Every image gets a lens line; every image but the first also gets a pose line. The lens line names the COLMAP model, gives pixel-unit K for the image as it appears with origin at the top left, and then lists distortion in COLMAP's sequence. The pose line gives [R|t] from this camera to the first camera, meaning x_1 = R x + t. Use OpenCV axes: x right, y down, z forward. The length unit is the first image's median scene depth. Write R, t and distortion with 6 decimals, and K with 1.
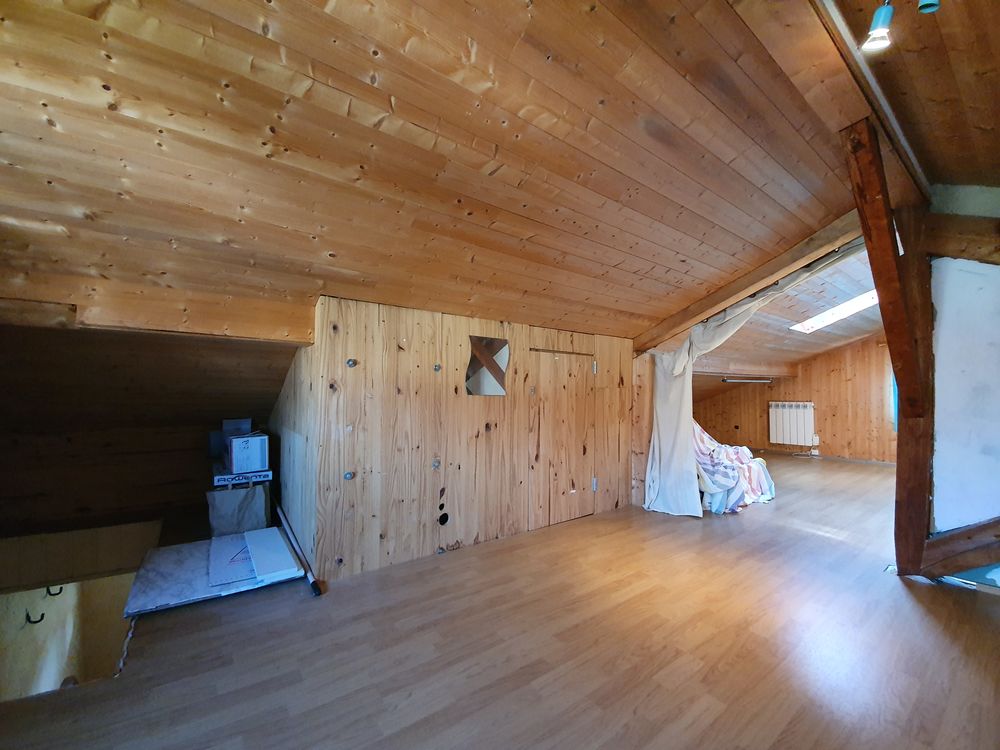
lens RADIAL K [[388.0, 0, 498.2], [0, 388.0, 381.0], [0, 0, 1]] dist [-0.014234, -0.000029]
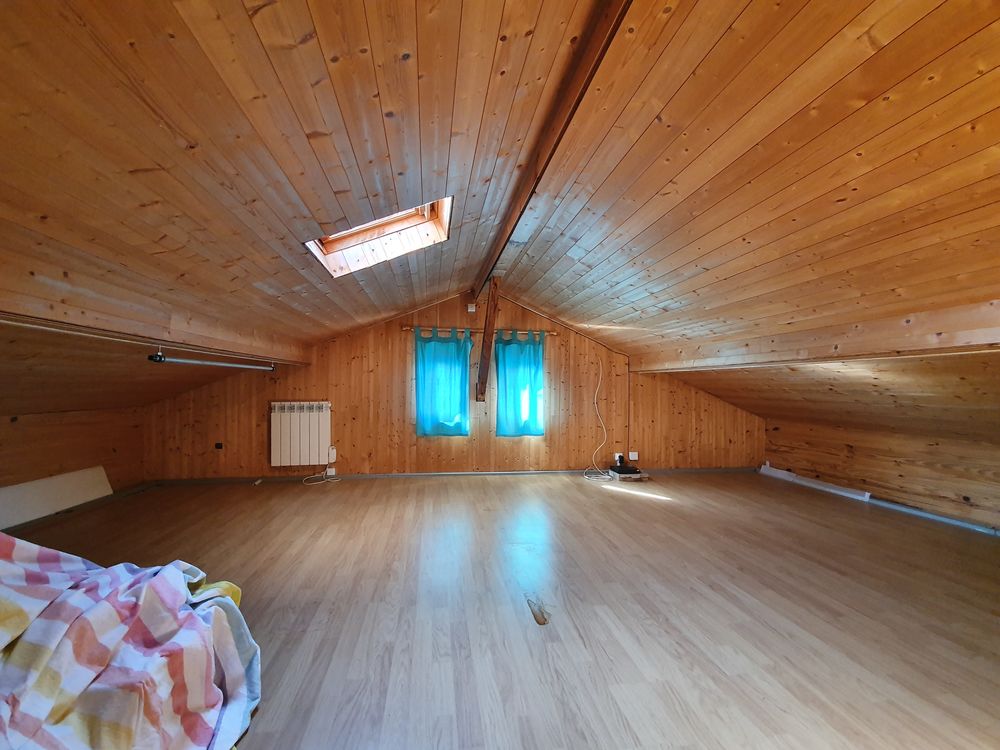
lens RADIAL K [[402.5, 0, 496.7], [0, 402.5, 383.6], [0, 0, 1]] dist [0.014645, -0.018521]
pose [[0.449497, 0.003999, 0.893273, 0.299396], [-0.025861, 0.999629, 0.008538, 0.008589], [-0.892907, -0.026938, 0.449434, 0.400322]]
